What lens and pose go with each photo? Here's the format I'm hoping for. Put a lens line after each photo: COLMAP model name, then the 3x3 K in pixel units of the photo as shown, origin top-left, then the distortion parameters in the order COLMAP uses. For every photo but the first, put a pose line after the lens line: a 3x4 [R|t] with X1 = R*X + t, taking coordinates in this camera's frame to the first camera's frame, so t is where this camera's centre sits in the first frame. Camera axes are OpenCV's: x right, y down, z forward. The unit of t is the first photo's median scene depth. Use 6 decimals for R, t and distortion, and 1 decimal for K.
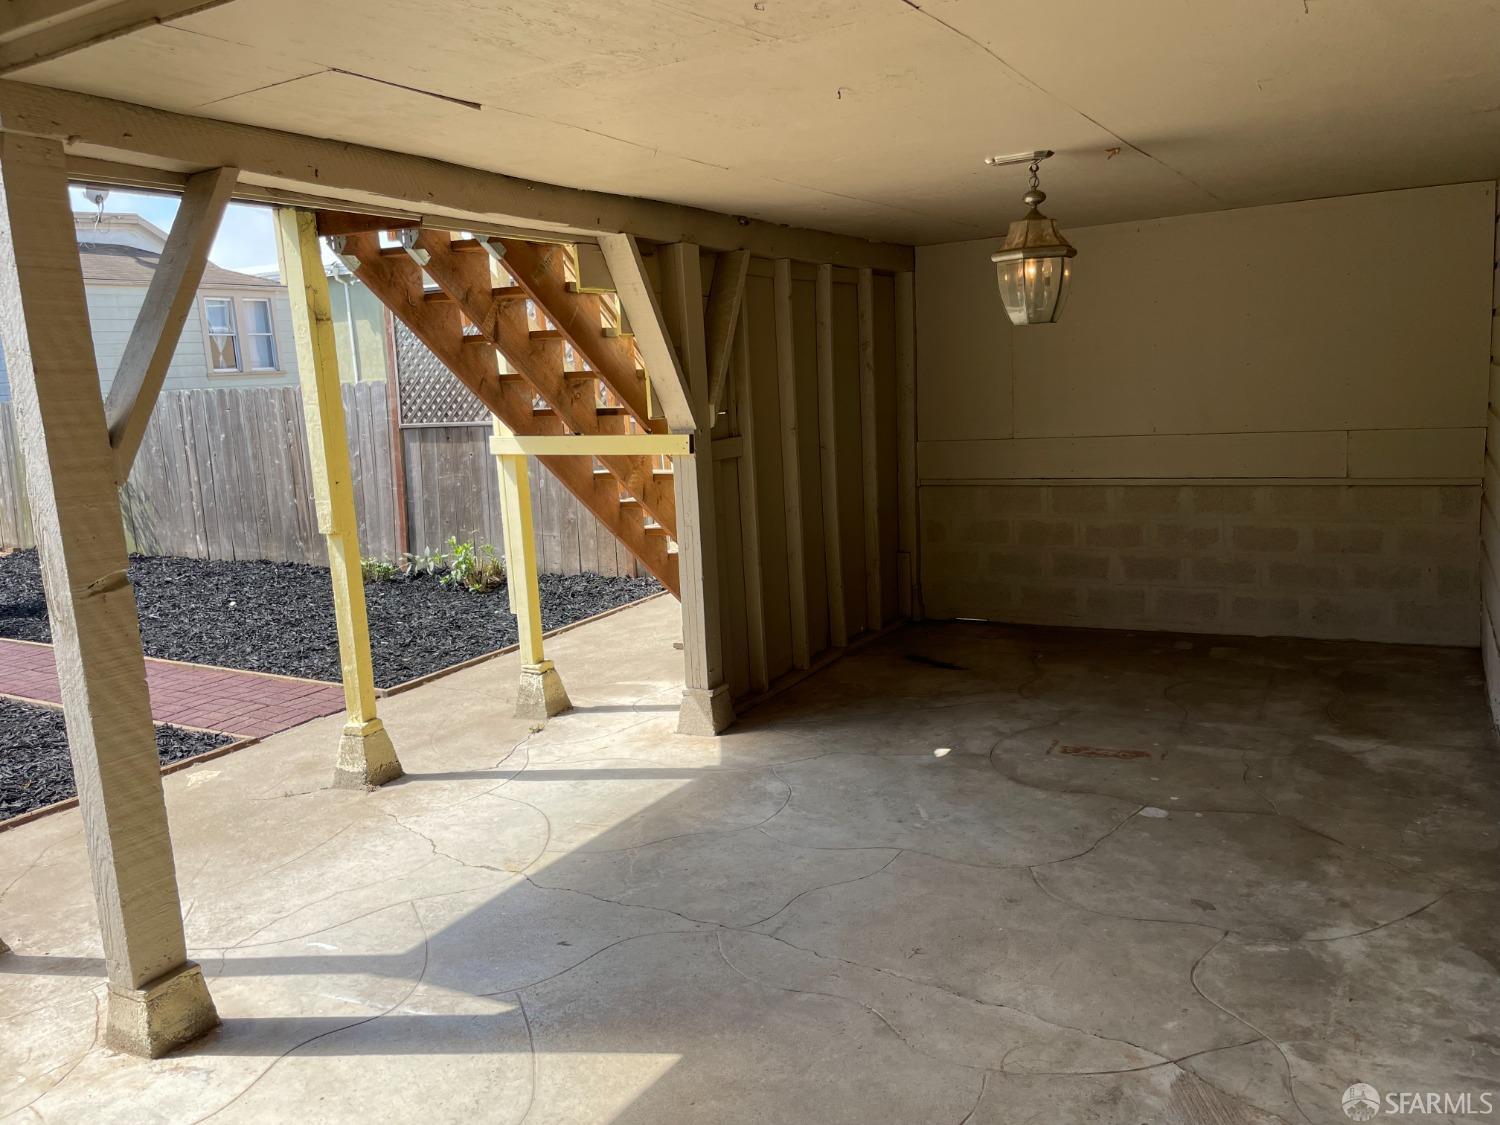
lens RADIAL K [[1151.8, 0, 739.3], [0, 1151.8, 550.8], [0, 0, 1]] dist [0.030576, -0.023115]
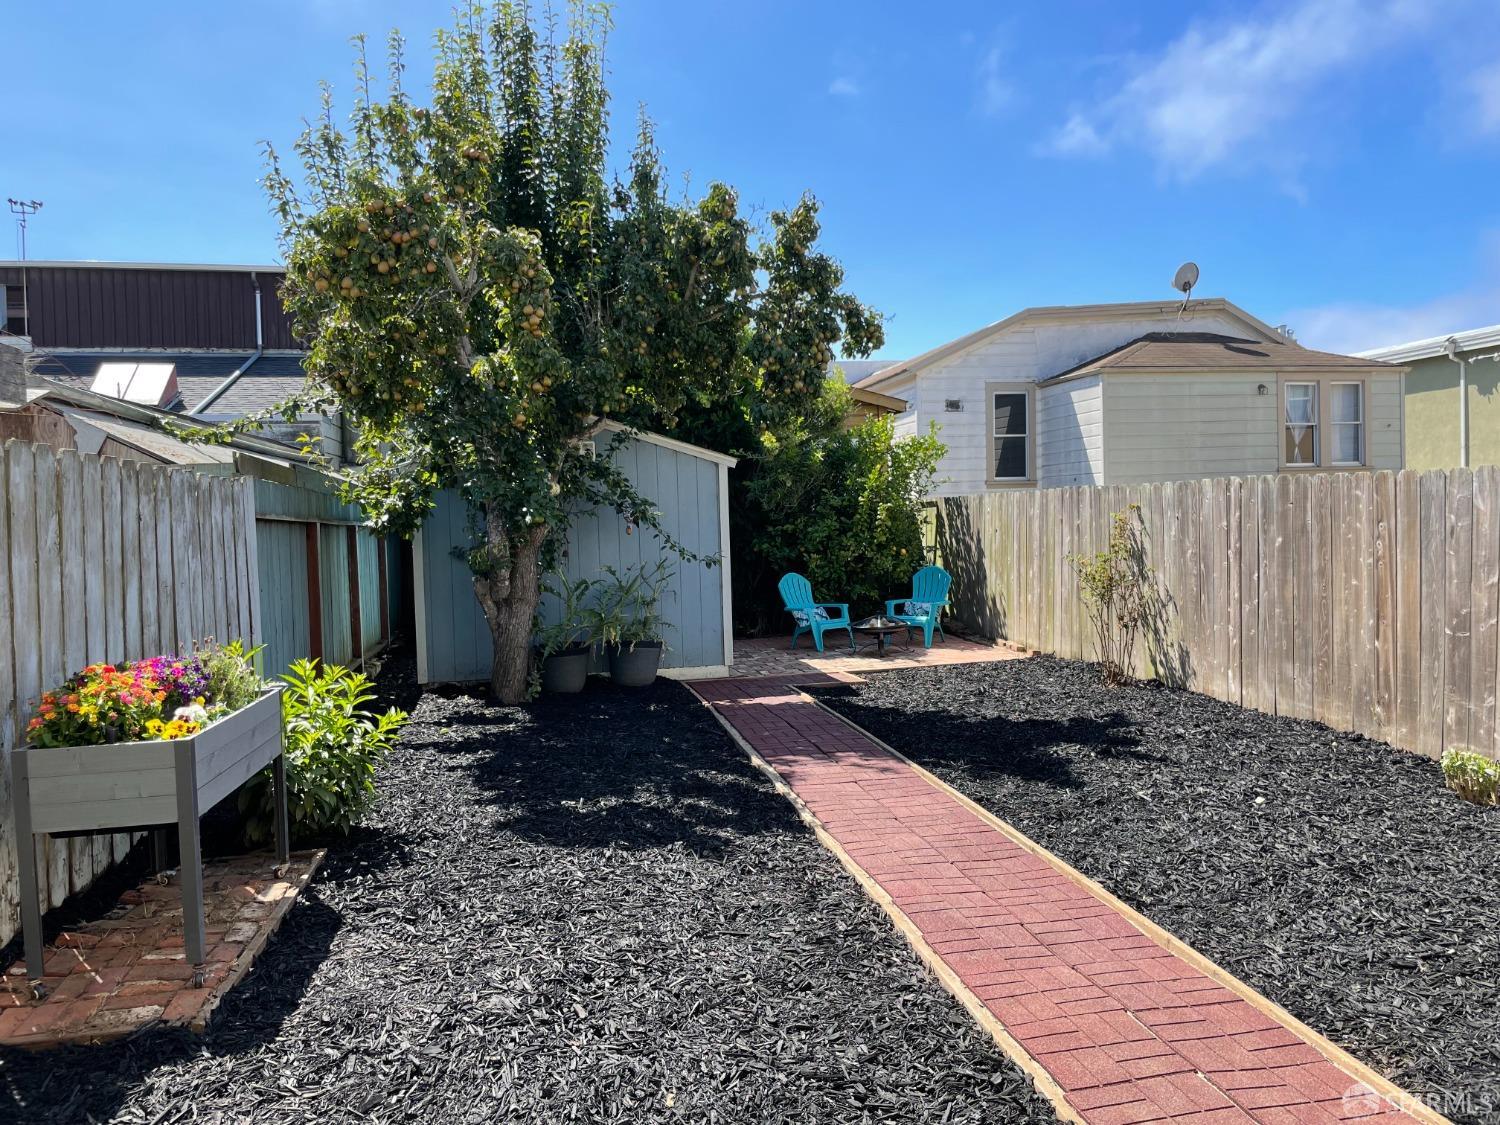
lens RADIAL K [[1151.8, 0, 750.2], [0, 1151.8, 547.8], [0, 0, 1]] dist [0.030576, -0.023115]
pose [[0.654020, 0.061963, -0.753935, -0.119106], [-0.129337, 0.991124, -0.030740, -0.029957], [0.745339, 0.117616, 0.656229, 0.285451]]
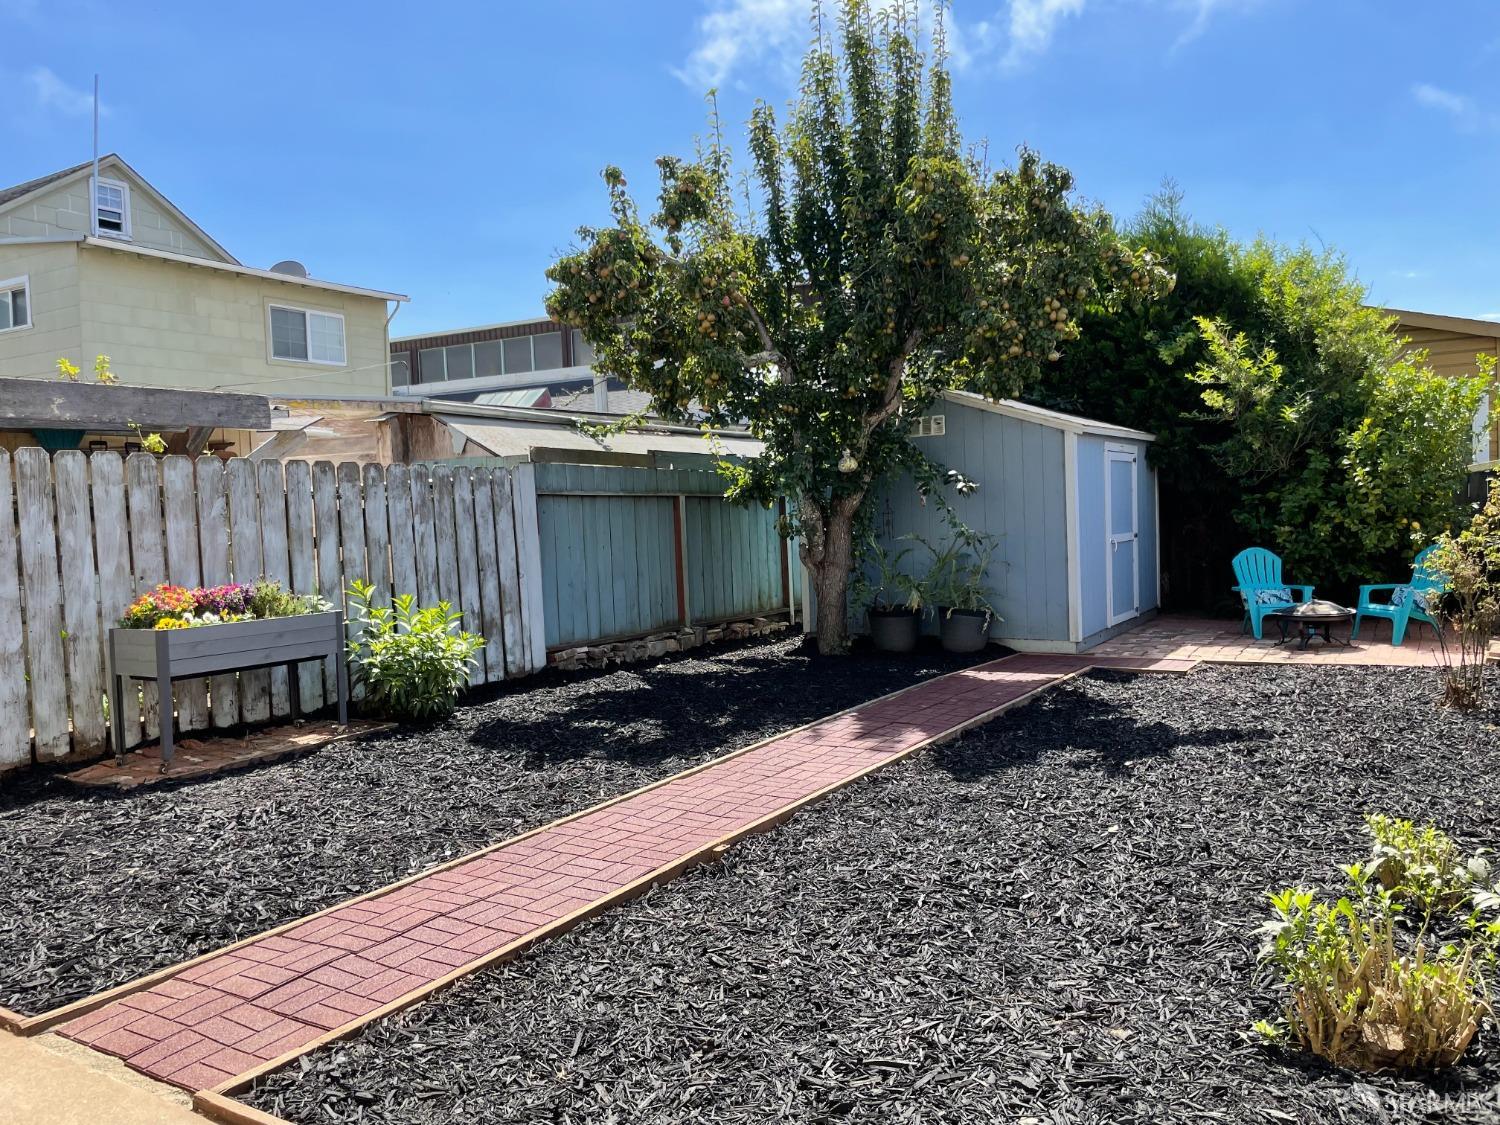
lens RADIAL K [[1151.8, 0, 752.3], [0, 1151.8, 558.1], [0, 0, 1]] dist [0.030576, -0.023115]
pose [[-0.048596, 0.102643, -0.993531, 0.066538], [-0.120600, 0.986825, 0.107849, -0.092088], [0.991511, 0.125061, -0.035577, 0.669675]]
